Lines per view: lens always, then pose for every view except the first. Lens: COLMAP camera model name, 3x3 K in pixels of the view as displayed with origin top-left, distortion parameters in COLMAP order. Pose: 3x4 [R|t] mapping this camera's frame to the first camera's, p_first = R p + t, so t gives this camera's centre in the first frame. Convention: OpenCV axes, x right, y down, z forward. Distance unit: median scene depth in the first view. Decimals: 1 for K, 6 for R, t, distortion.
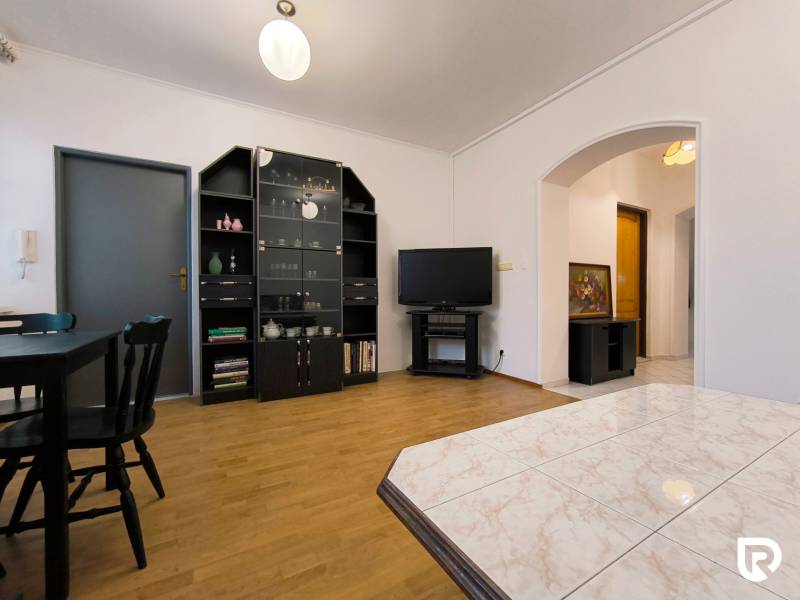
lens RADIAL K [[343.5, 0, 400.9], [0, 343.5, 302.4], [0, 0, 1]] dist [-0.007506, 0.005891]
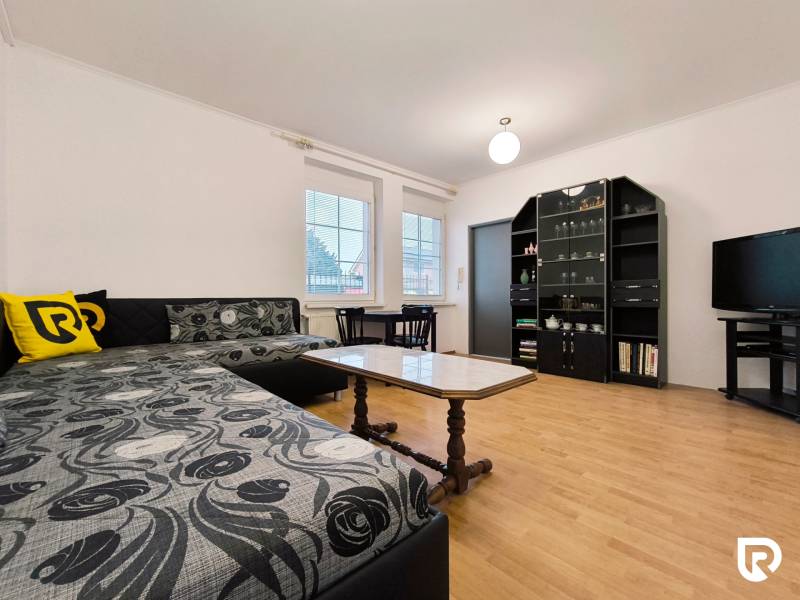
lens RADIAL K [[343.5, 0, 402.7], [0, 343.5, 297.7], [0, 0, 1]] dist [-0.007506, 0.005891]
pose [[0.240601, 0.001618, -0.970623, 0.795154], [-0.015751, 0.999873, -0.002238, -0.006914], [0.970496, 0.015826, 0.240596, 0.101176]]
